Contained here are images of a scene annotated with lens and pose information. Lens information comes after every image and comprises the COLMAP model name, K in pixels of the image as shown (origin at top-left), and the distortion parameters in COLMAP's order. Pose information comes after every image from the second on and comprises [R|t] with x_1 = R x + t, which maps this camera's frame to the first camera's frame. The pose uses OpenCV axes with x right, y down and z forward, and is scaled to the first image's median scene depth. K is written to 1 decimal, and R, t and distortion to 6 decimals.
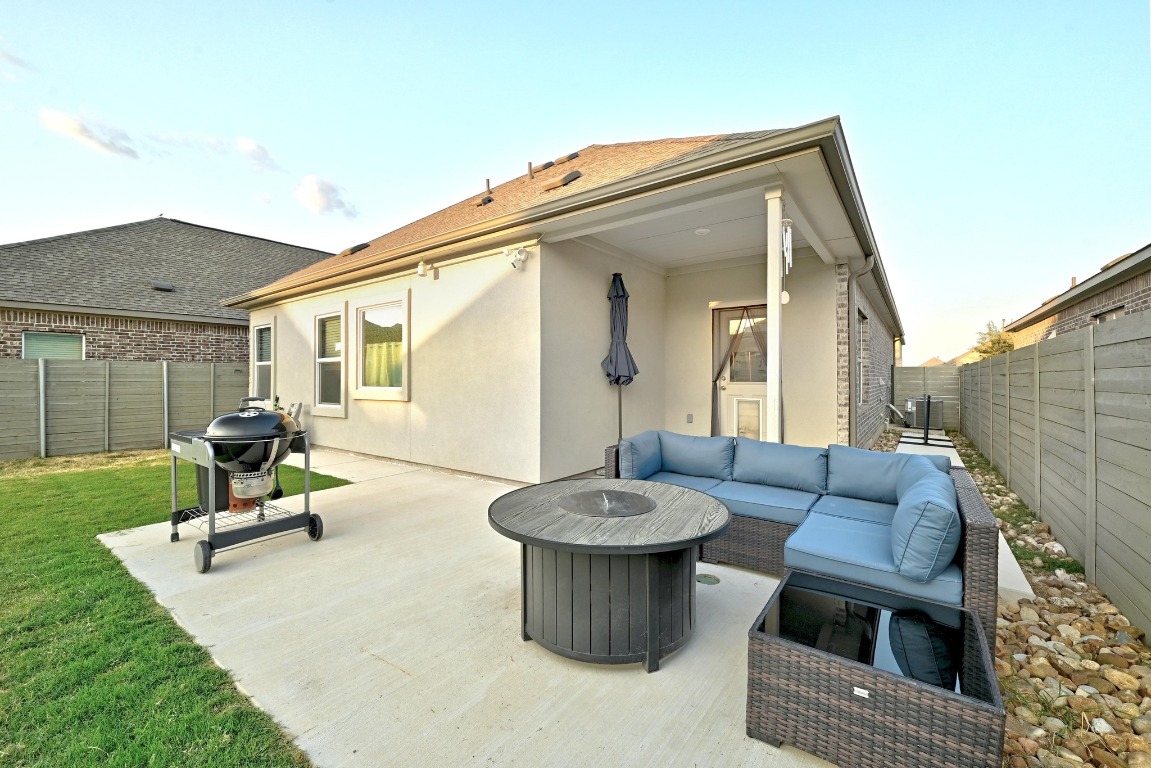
lens RADIAL K [[456.2, 0, 608.0], [0, 456.2, 380.7], [0, 0, 1]] dist [-0.004096, 0.001604]
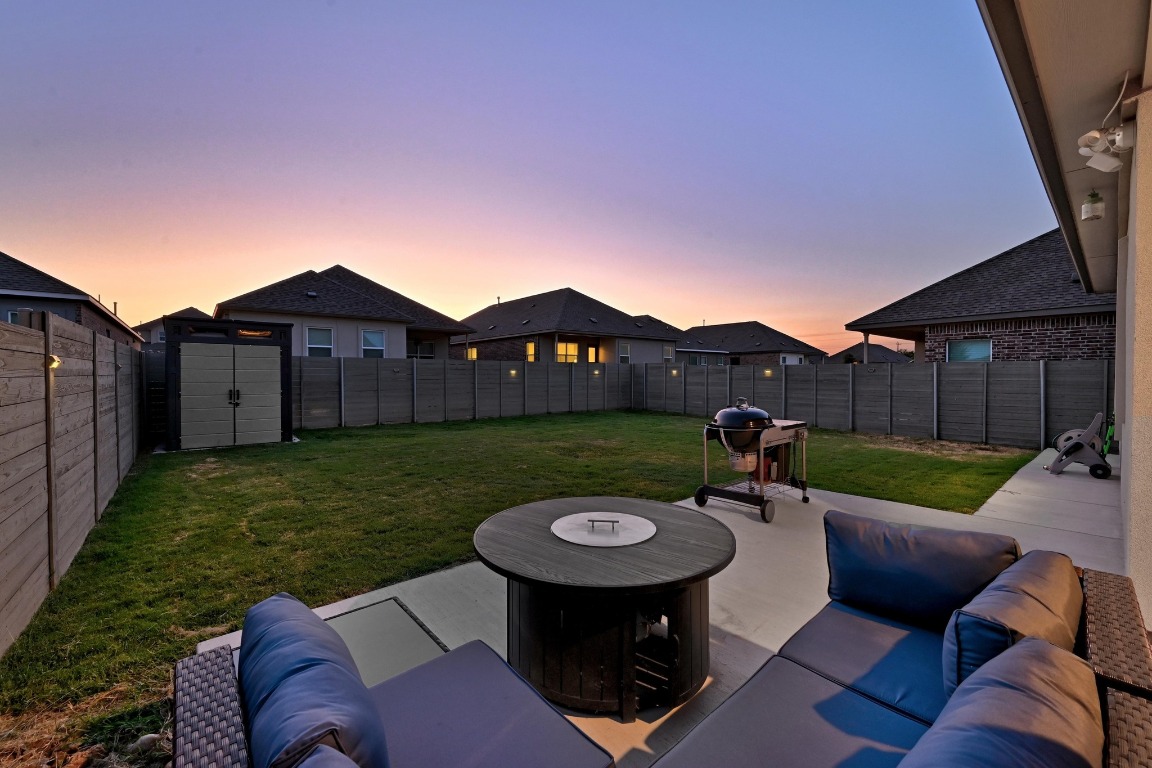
lens RADIAL K [[456.6, 0, 584.6], [0, 456.6, 381.8], [0, 0, 1]] dist [-0.004096, 0.001604]
pose [[-0.251100, 0.012674, -0.967878, 0.361172], [-0.007722, 0.999856, 0.015096, -0.006099], [0.967930, 0.011265, -0.250966, 0.541804]]
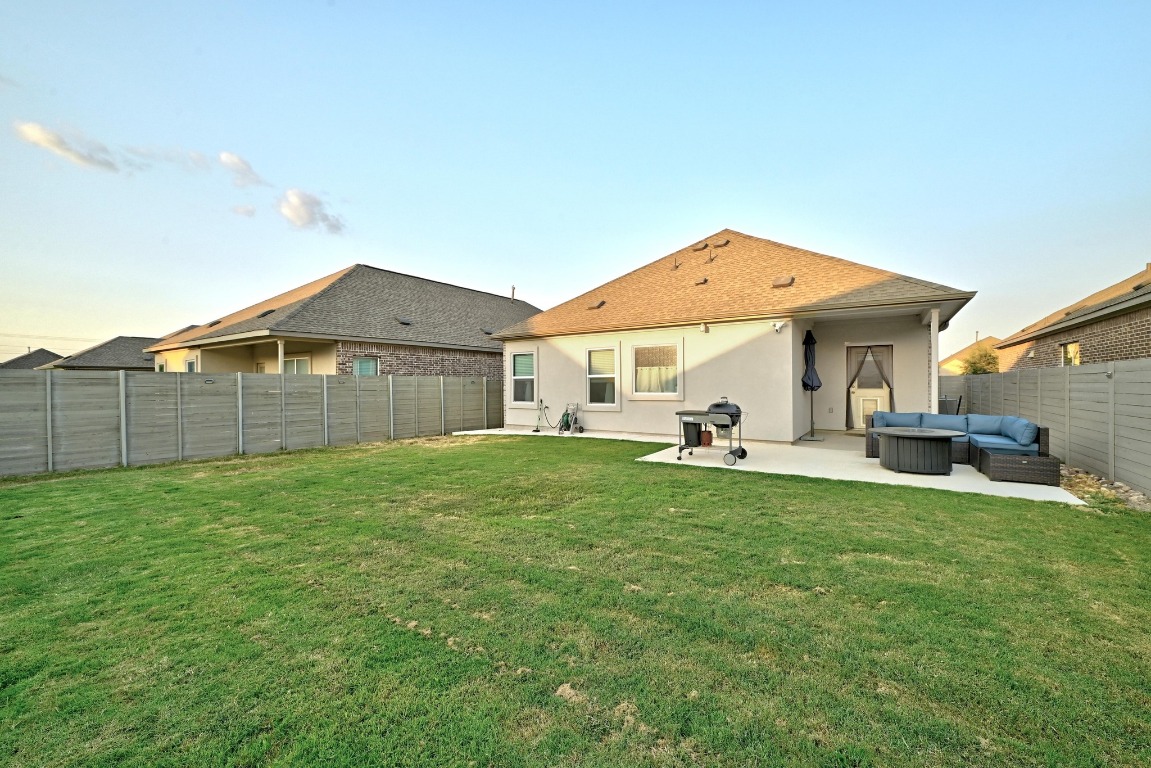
lens RADIAL K [[456.2, 0, 564.6], [0, 456.2, 386.9], [0, 0, 1]] dist [-0.004096, 0.001604]
pose [[0.999974, -0.004258, -0.005804, -0.936465], [0.004269, 0.999989, 0.001909, -0.013138], [0.005796, -0.001933, 0.999981, -0.821005]]
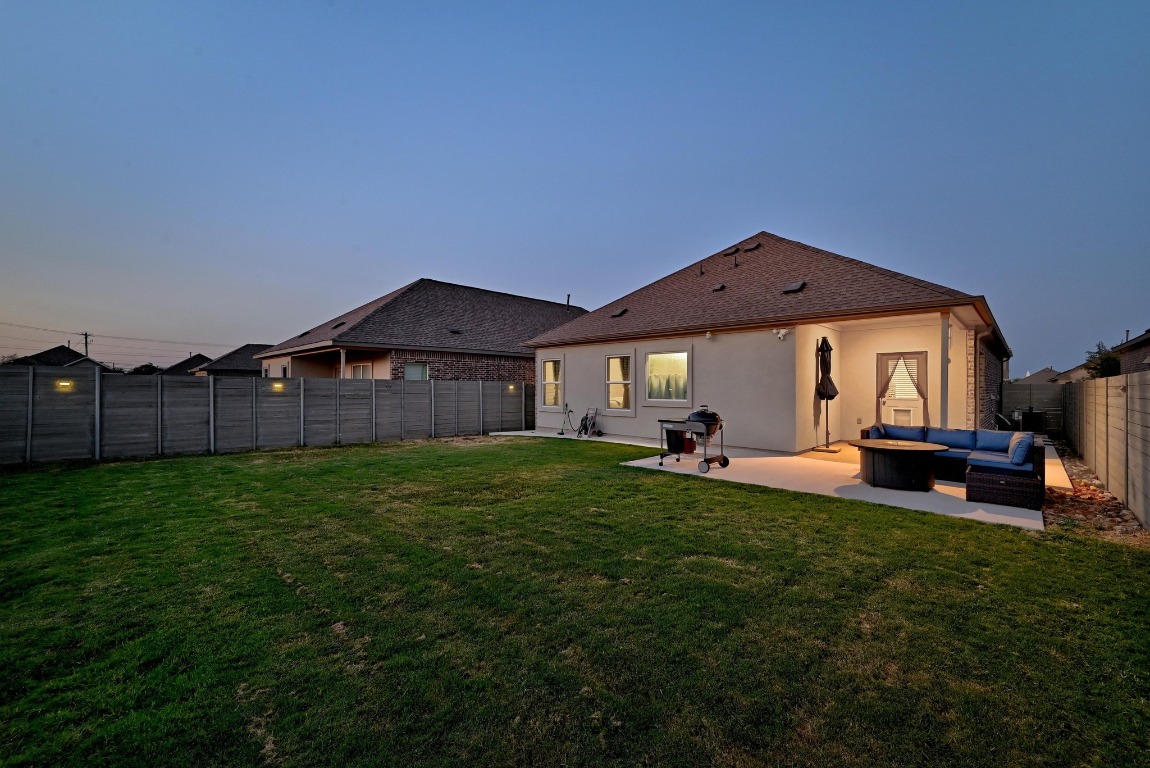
lens RADIAL K [[455.8, 0, 567.0], [0, 455.8, 385.1], [0, 0, 1]] dist [-0.004096, 0.001604]
pose [[0.982132, 0.004651, -0.188138, -0.610361], [-0.006102, 0.999956, -0.007136, -0.027568], [0.188096, 0.008156, 0.982117, -0.895019]]
